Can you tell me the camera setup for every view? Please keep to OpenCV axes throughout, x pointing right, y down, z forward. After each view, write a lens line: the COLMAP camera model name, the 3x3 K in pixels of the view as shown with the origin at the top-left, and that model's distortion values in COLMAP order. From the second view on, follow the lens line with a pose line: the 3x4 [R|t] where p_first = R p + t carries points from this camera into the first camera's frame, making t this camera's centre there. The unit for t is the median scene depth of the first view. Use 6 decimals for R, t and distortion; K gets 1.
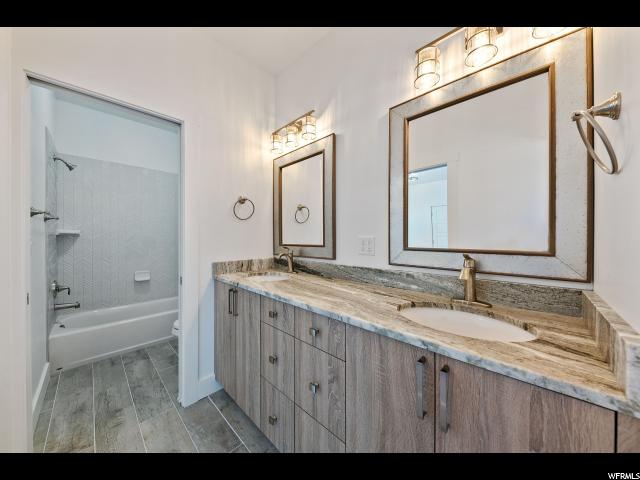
lens RADIAL K [[223.3, 0, 320.7], [0, 223.3, 239.5], [0, 0, 1]] dist [-0.007722, -0.001080]
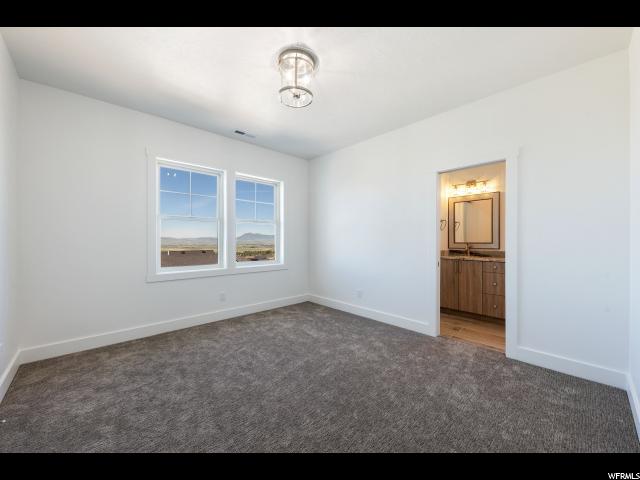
lens RADIAL K [[249.6, 0, 317.6], [0, 249.6, 240.3], [0, 0, 1]] dist [-0.000270, -0.000006]
pose [[0.998509, 0.005348, -0.054329, -1.969085], [-0.005949, 0.999923, -0.010909, 0.050725], [0.054267, 0.011216, 0.998463, -1.908479]]
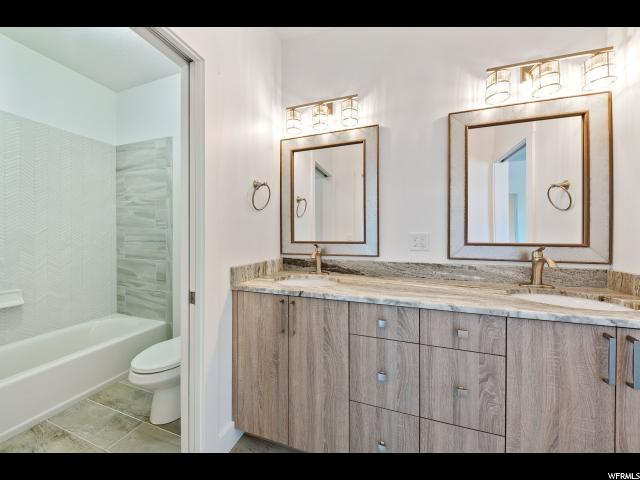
lens RADIAL K [[223.3, 0, 321.2], [0, 223.3, 237.2], [0, 0, 1]] dist [-0.007722, -0.001080]
pose [[0.901360, -0.001308, 0.433069, -0.714960], [0.000225, 0.999997, 0.002552, 0.004899], [-0.433071, -0.002203, 0.901357, 0.304331]]
